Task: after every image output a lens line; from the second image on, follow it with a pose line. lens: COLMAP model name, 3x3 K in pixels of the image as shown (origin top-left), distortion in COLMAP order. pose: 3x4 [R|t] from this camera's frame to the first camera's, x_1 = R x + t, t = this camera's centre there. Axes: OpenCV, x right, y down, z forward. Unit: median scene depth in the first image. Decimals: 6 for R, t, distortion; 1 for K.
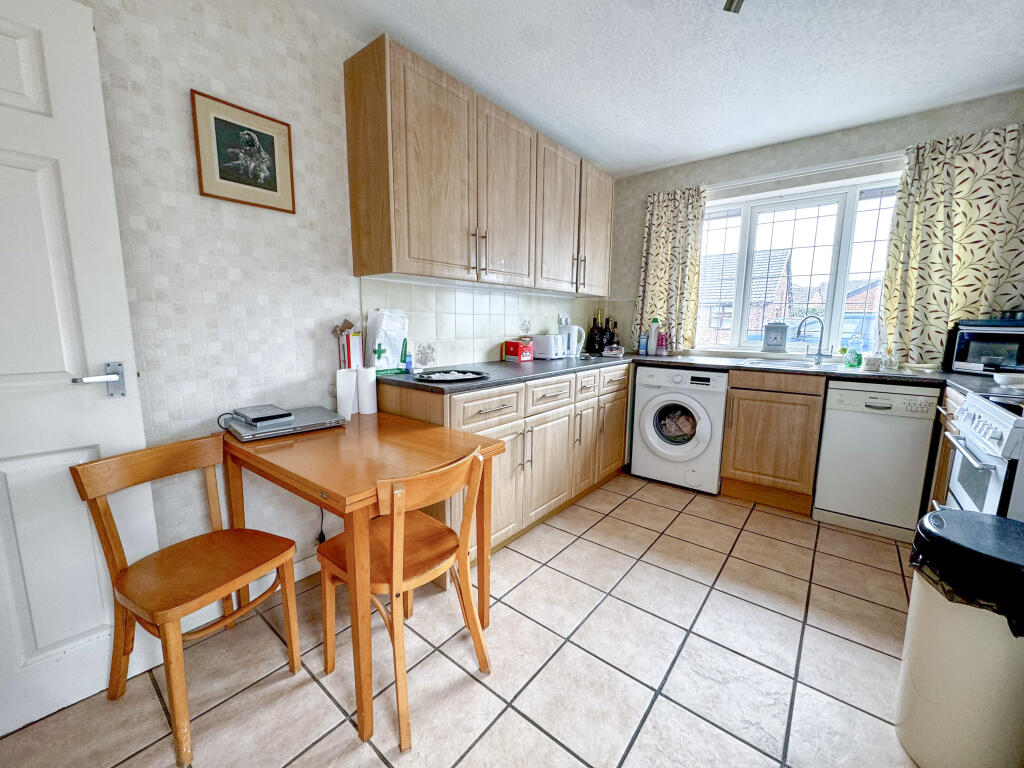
lens RADIAL K [[409.4, 0, 512.0], [0, 409.4, 384.0], [0, 0, 1]] dist [-0.000343, -0.000301]
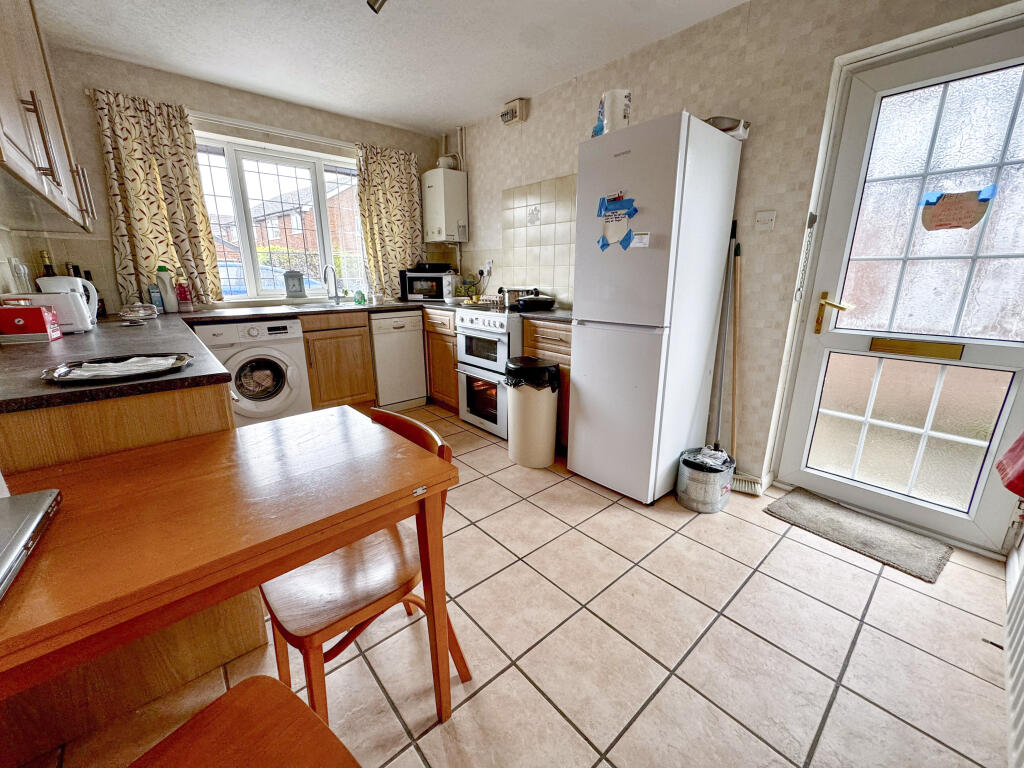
lens RADIAL K [[409.4, 0, 512.0], [0, 409.4, 384.0], [0, 0, 1]] dist [-0.000343, -0.000301]
pose [[0.167138, -0.266716, 0.949172, -0.454336], [0.149524, 0.958435, 0.242990, -0.040849], [-0.974529, 0.101311, 0.200071, 0.253253]]
